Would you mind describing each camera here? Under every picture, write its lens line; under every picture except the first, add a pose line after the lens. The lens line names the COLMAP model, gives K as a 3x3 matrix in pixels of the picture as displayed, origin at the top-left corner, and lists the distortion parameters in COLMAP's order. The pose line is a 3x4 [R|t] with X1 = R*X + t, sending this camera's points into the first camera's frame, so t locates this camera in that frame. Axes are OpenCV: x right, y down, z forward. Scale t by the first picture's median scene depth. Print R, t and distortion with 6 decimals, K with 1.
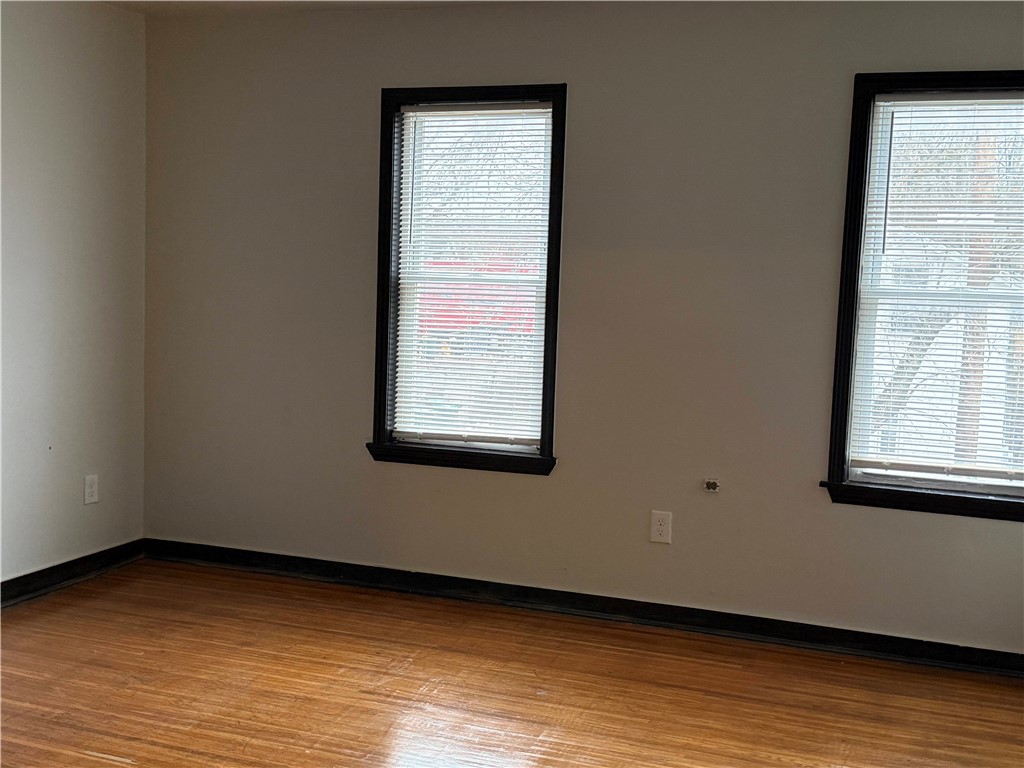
lens RADIAL K [[1258.7, 0, 512.0], [0, 1258.7, 384.0], [0, 0, 1]] dist [0.224545, -0.396566]
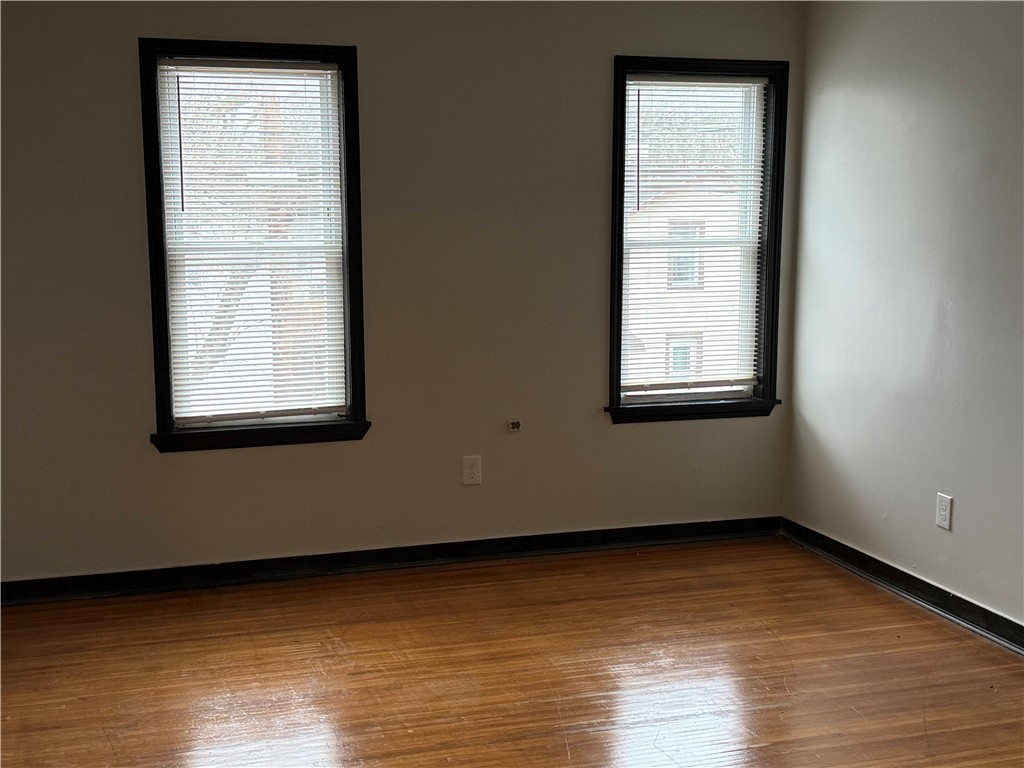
lens RADIAL K [[1233.5, 0, 511.7], [0, 1233.5, 395.3], [0, 0, 1]] dist [0.206240, -0.207346]
pose [[0.785793, -0.118095, 0.607111, -0.506942], [0.093468, 0.993002, 0.072181, -0.024443], [-0.611387, 0.000026, 0.791332, 0.150785]]
